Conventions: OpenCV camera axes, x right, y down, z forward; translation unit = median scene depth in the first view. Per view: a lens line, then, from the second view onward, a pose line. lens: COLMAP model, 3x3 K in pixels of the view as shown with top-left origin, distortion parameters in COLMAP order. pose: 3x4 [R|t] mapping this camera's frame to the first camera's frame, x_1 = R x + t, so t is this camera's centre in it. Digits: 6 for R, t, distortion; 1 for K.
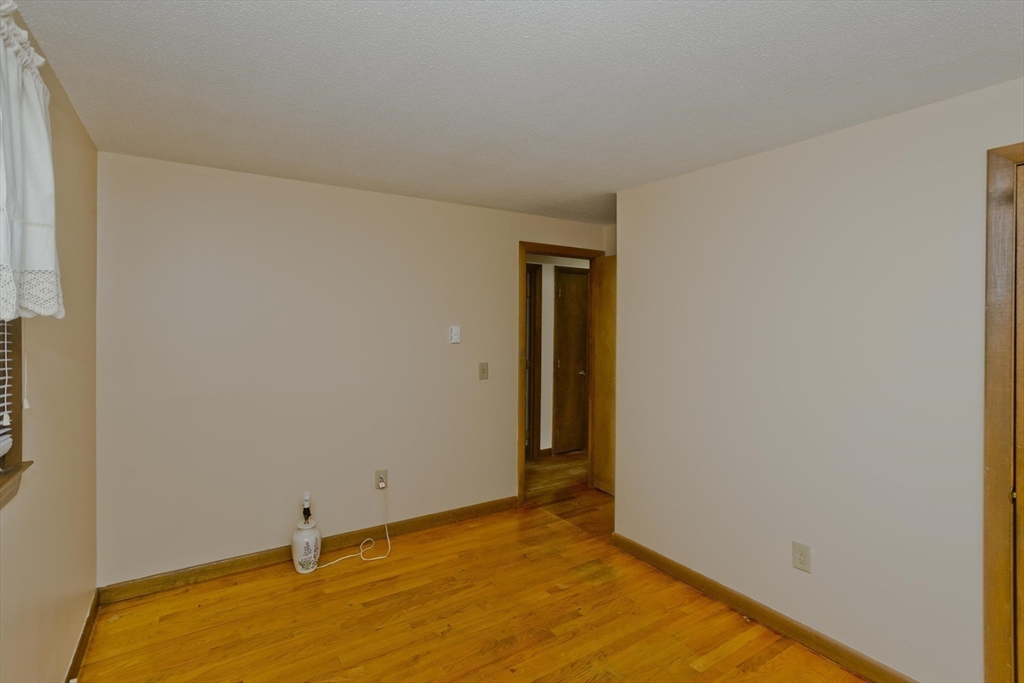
lens RADIAL K [[492.7, 0, 514.3], [0, 492.7, 333.3], [0, 0, 1]] dist [-0.012953, 0.003290]
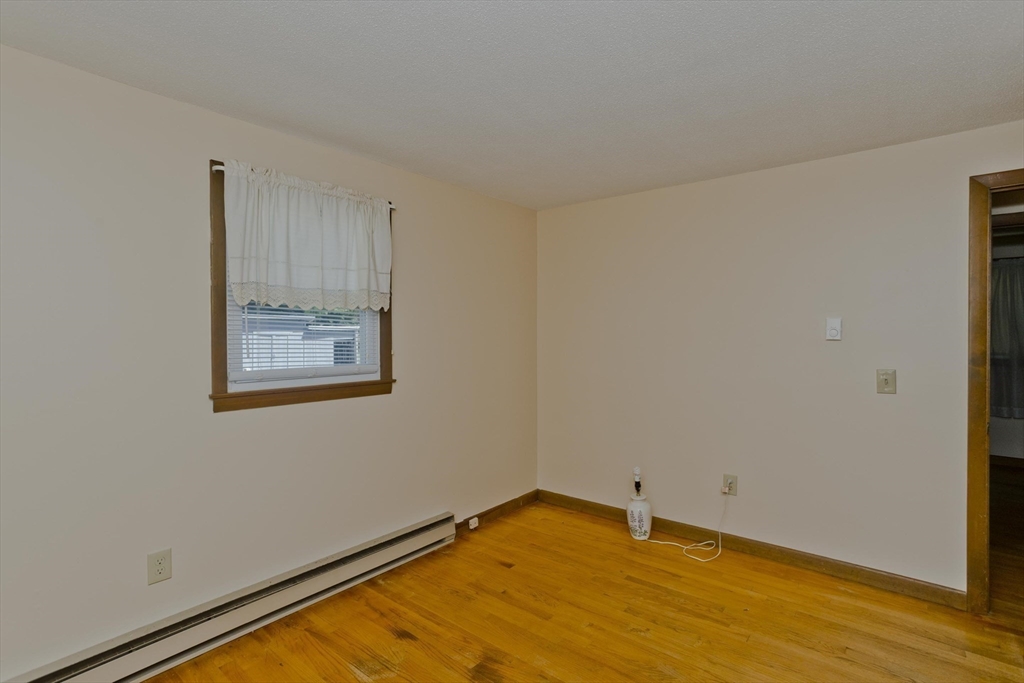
lens RADIAL K [[492.7, 0, 514.5], [0, 492.7, 340.8], [0, 0, 1]] dist [-0.012953, 0.003290]
pose [[0.319536, 0.010794, -0.947513, 0.565146], [-0.018158, 0.999821, 0.005266, 0.032970], [0.947400, 0.015522, 0.319674, 0.374068]]
